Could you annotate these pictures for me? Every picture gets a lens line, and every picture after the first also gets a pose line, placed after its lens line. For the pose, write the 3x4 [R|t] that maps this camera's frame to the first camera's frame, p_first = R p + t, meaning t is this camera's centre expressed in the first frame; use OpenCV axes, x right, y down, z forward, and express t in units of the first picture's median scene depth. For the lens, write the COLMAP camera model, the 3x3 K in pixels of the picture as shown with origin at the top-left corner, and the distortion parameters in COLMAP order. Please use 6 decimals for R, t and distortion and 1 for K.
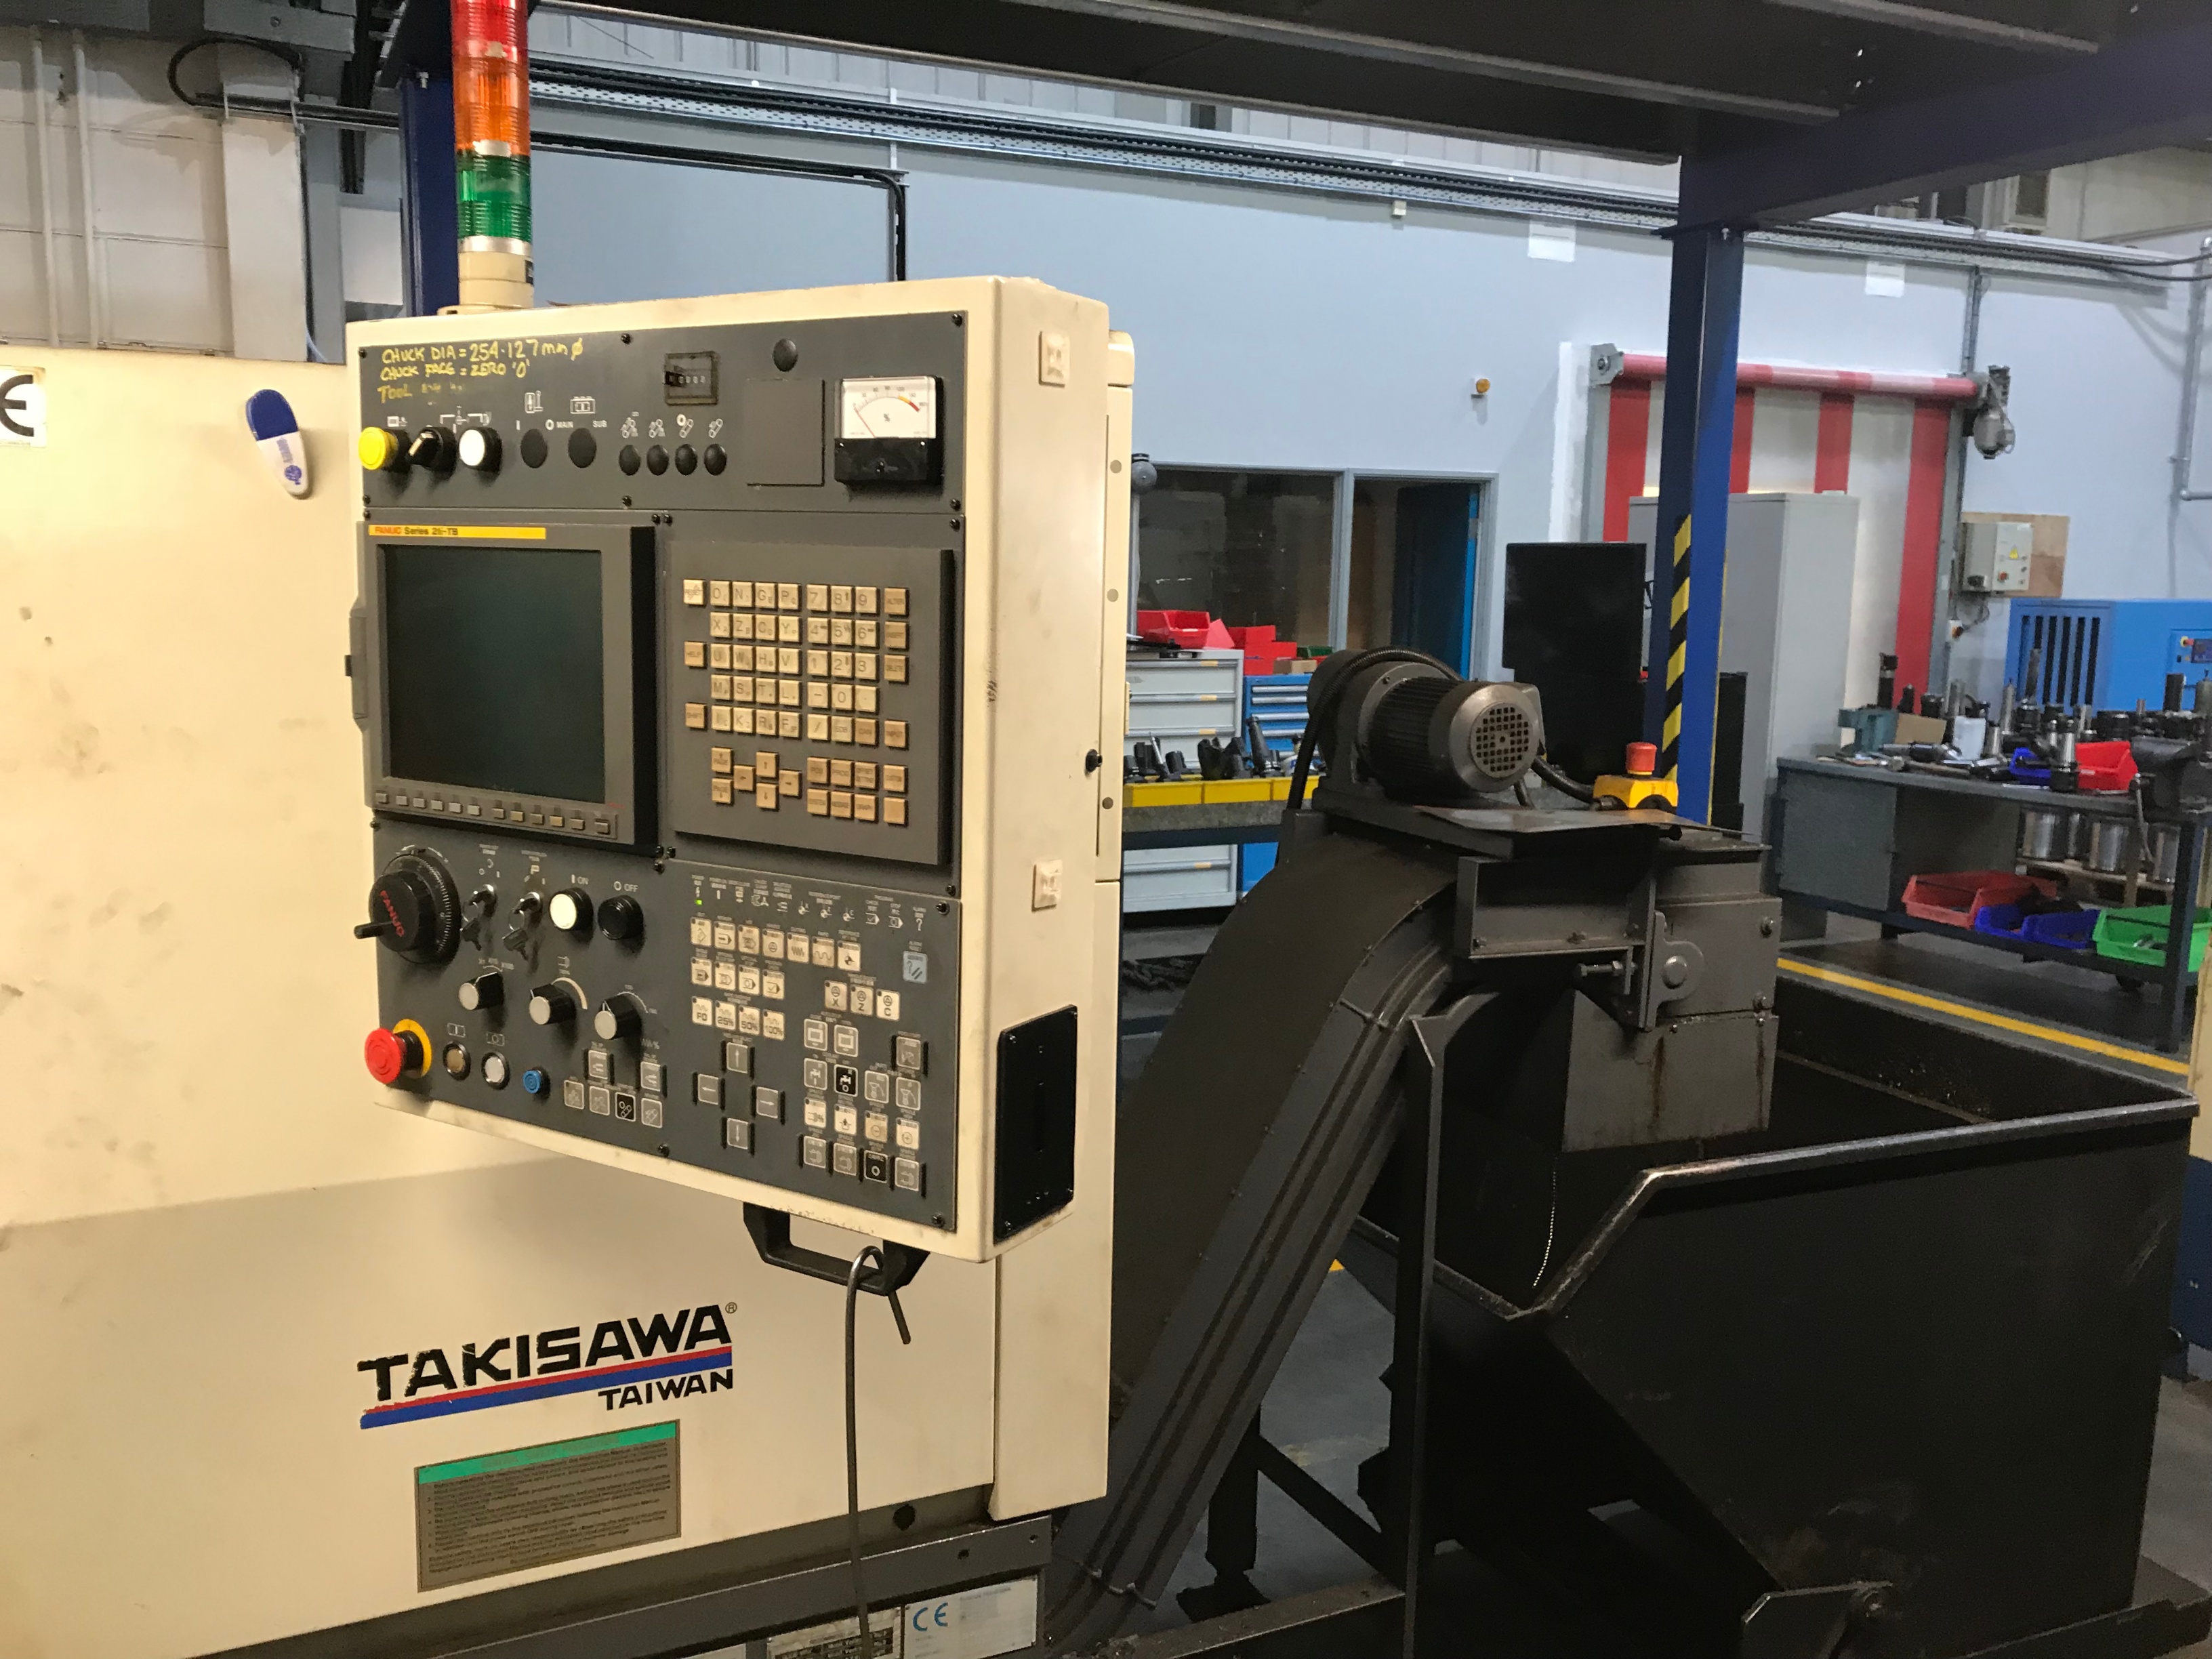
lens RADIAL K [[1818.3, 0, 1103.2], [0, 1818.3, 869.2], [0, 0, 1]] dist [0.084549, -0.132767]
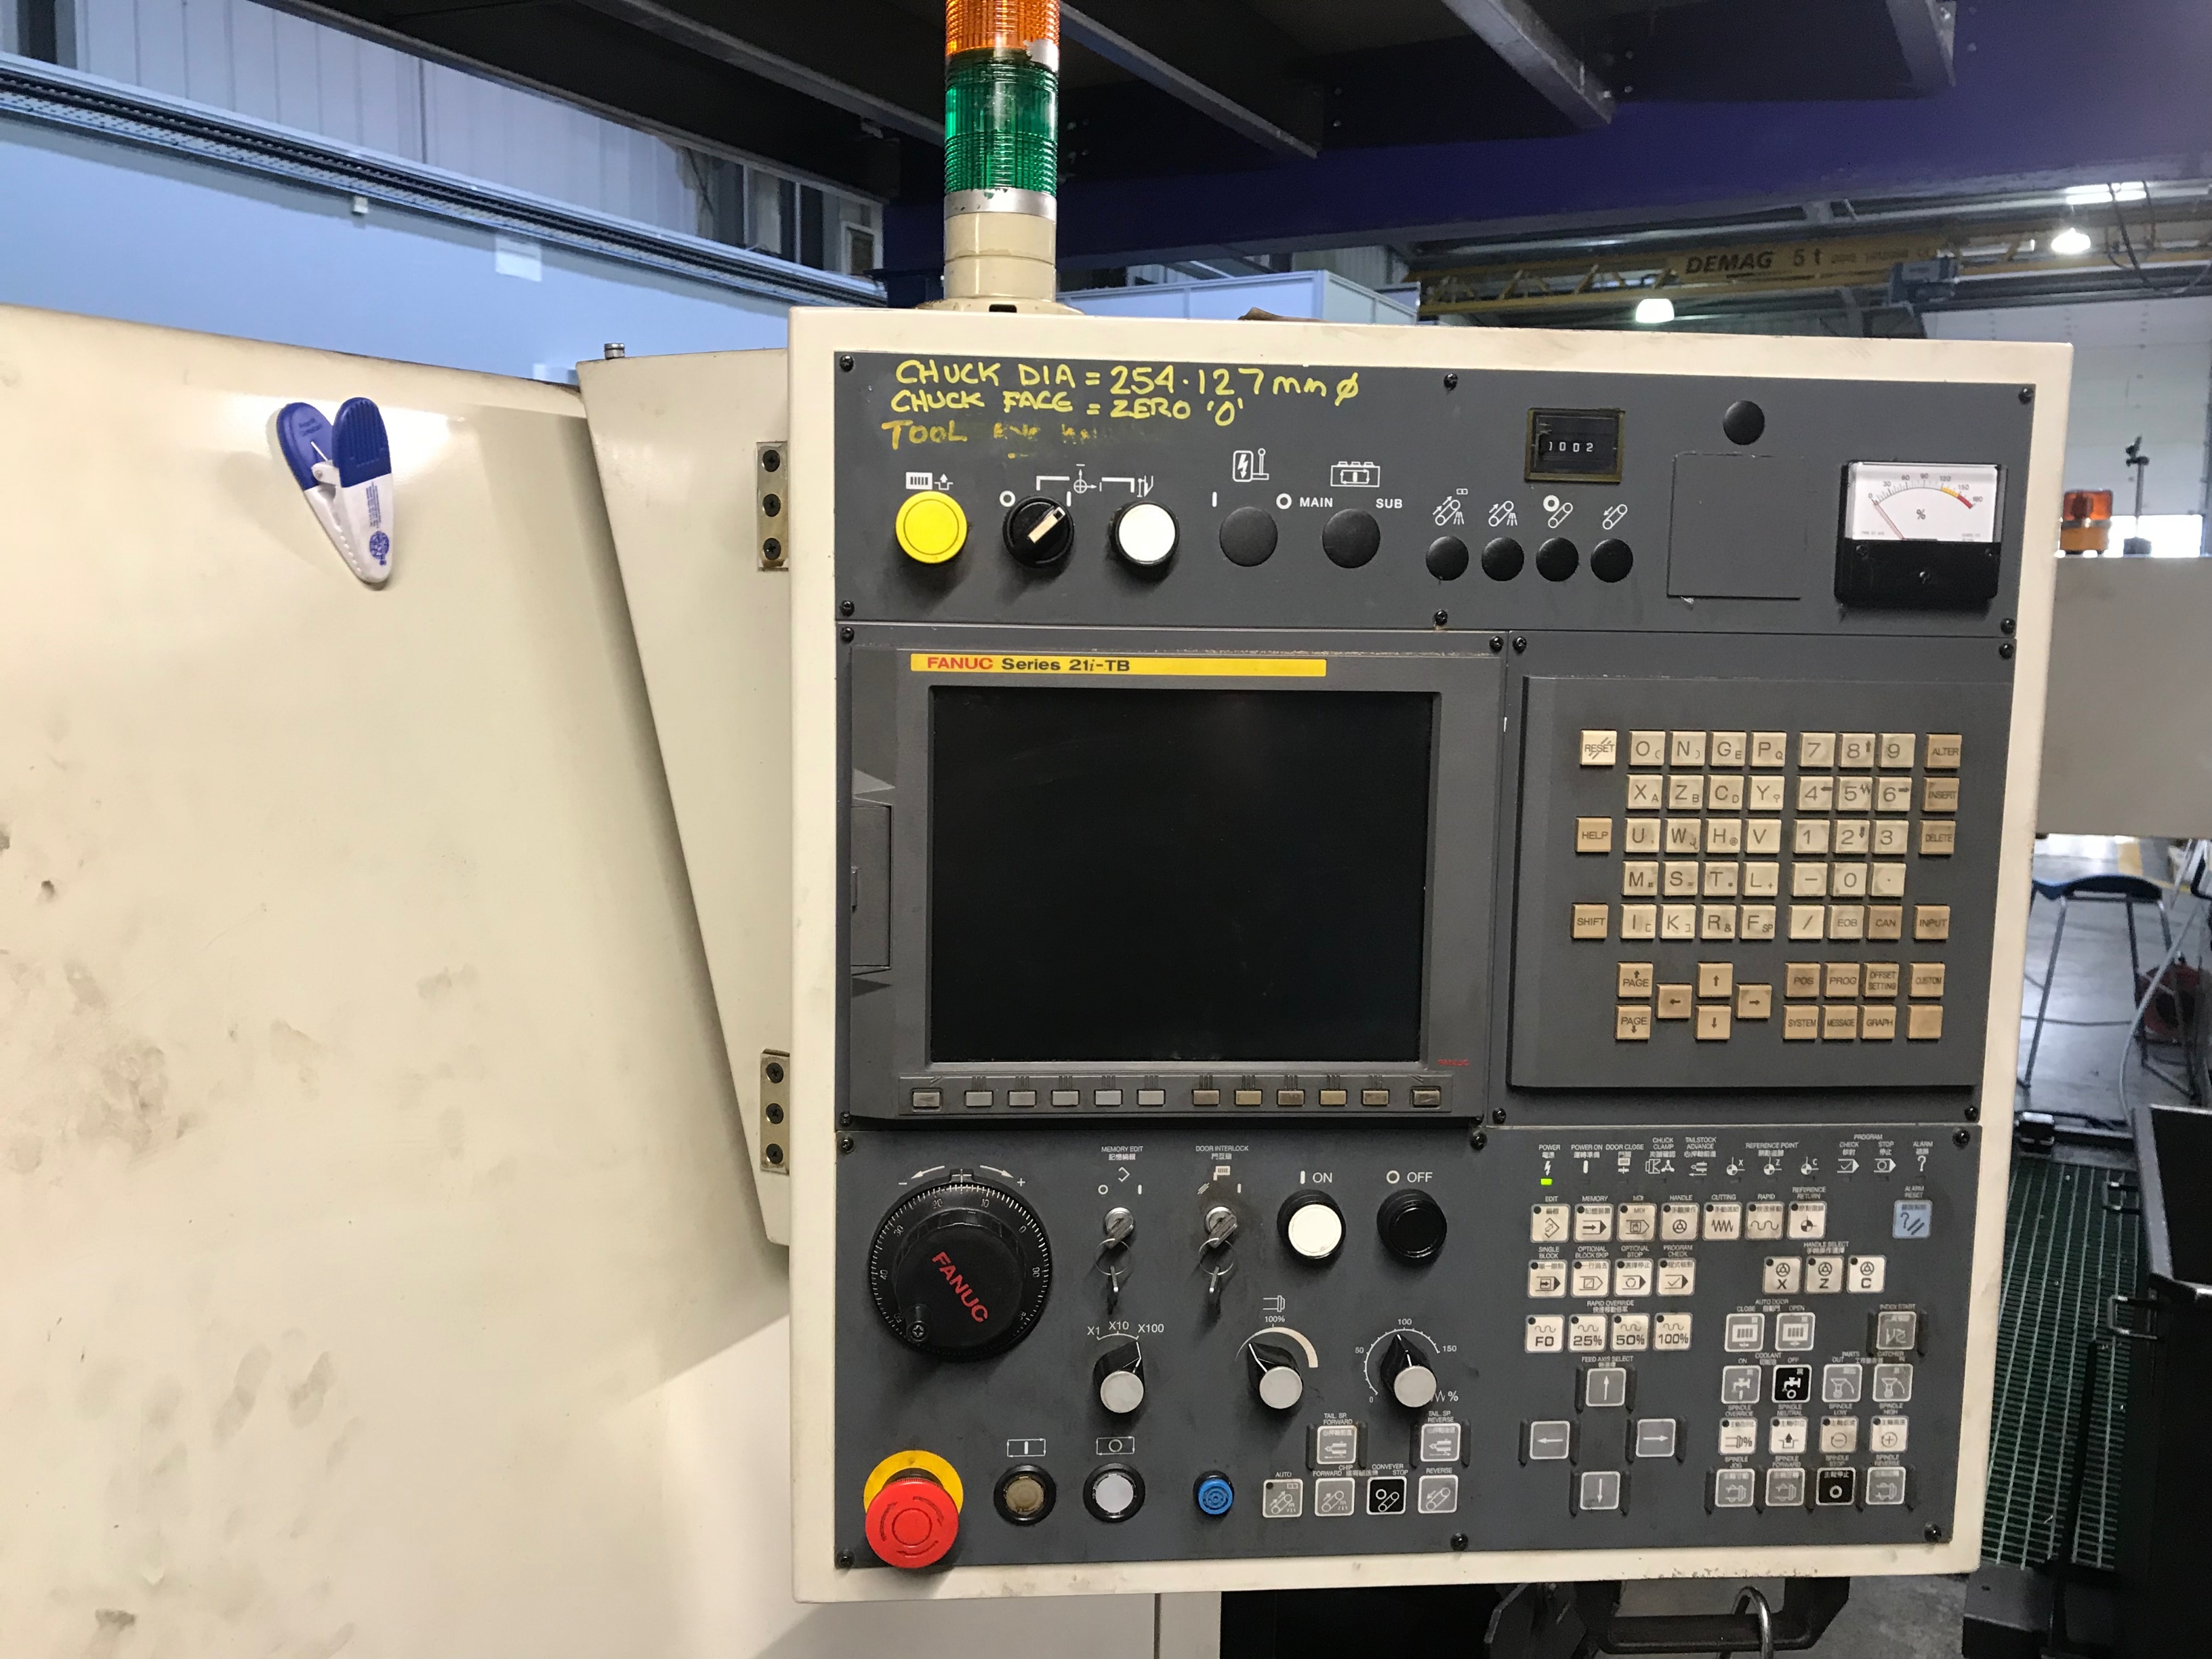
lens RADIAL K [[1881.6, 0, 1105.4], [0, 1881.6, 870.2], [0, 0, 1]] dist [-0.009443, 0.015601]
pose [[0.810658, -0.090569, 0.578473, -0.795370], [0.100611, 0.994816, 0.014760, -0.133769], [-0.576811, 0.046235, 0.815568, 0.520543]]
